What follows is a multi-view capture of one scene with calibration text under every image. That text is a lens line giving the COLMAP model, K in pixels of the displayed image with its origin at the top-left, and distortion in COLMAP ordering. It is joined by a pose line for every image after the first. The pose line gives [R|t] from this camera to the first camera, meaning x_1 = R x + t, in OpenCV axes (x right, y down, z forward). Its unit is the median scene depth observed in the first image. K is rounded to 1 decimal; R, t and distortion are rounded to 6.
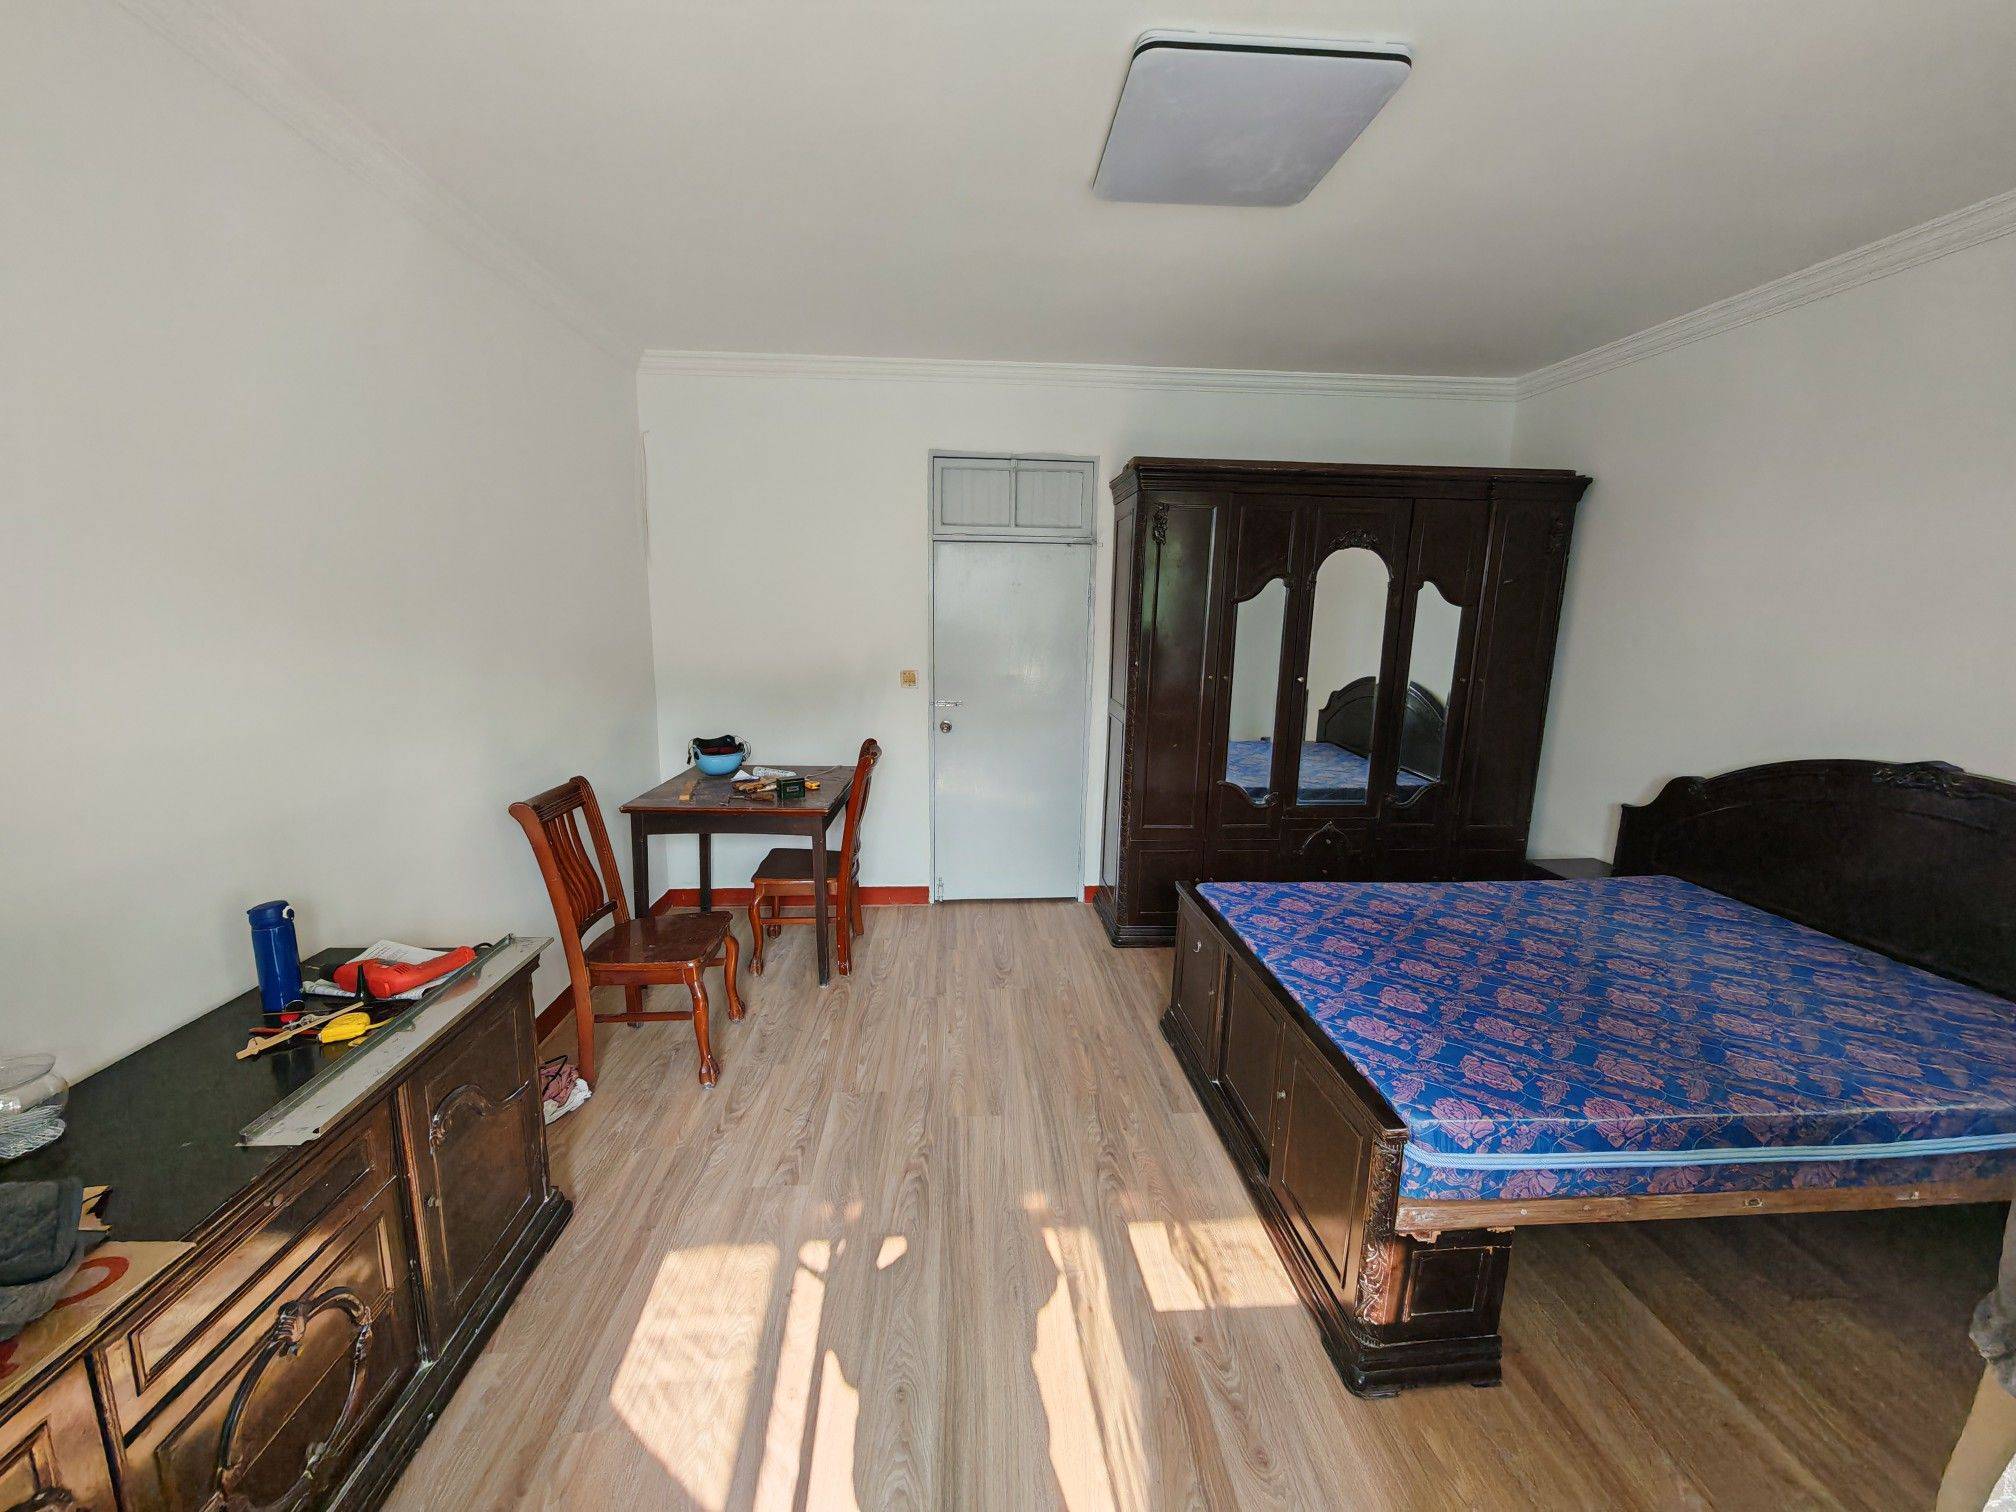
lens RADIAL K [[747.5, 0, 1011.9], [0, 747.5, 749.4], [0, 0, 1]] dist [-0.006123, 0.000989]
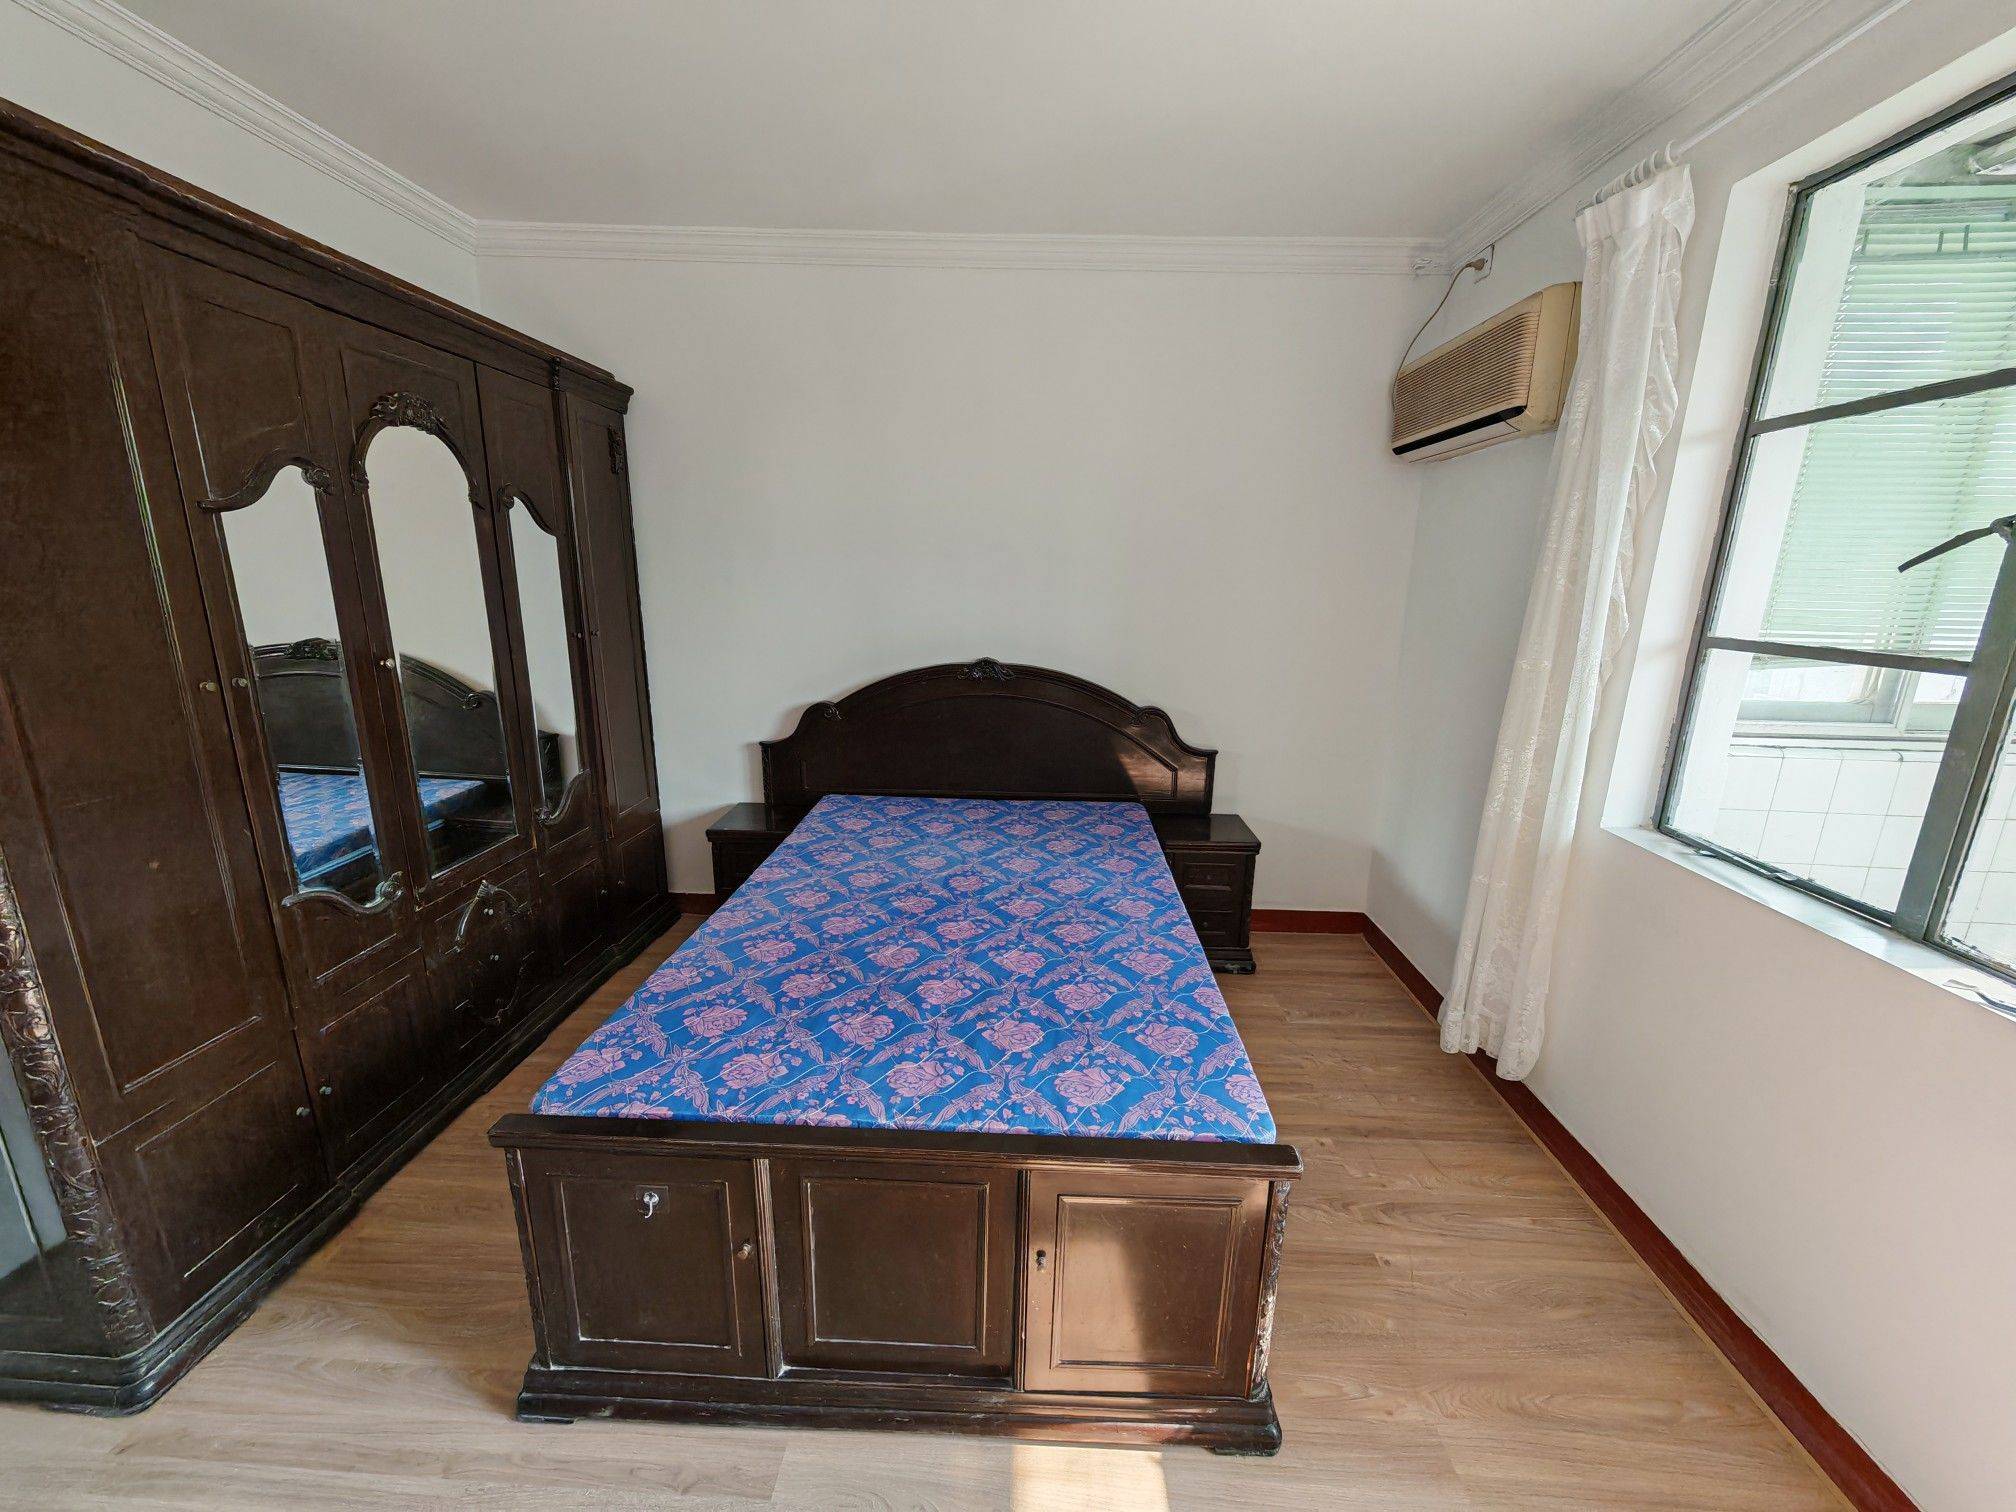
lens RADIAL K [[747.5, 0, 1007.8], [0, 747.5, 748.3], [0, 0, 1]] dist [-0.006123, 0.000989]
pose [[0.120872, -0.242817, 0.962512, -0.144316], [0.166300, 0.960871, 0.221520, -0.114510], [-0.978639, 0.133290, 0.156523, 0.690159]]
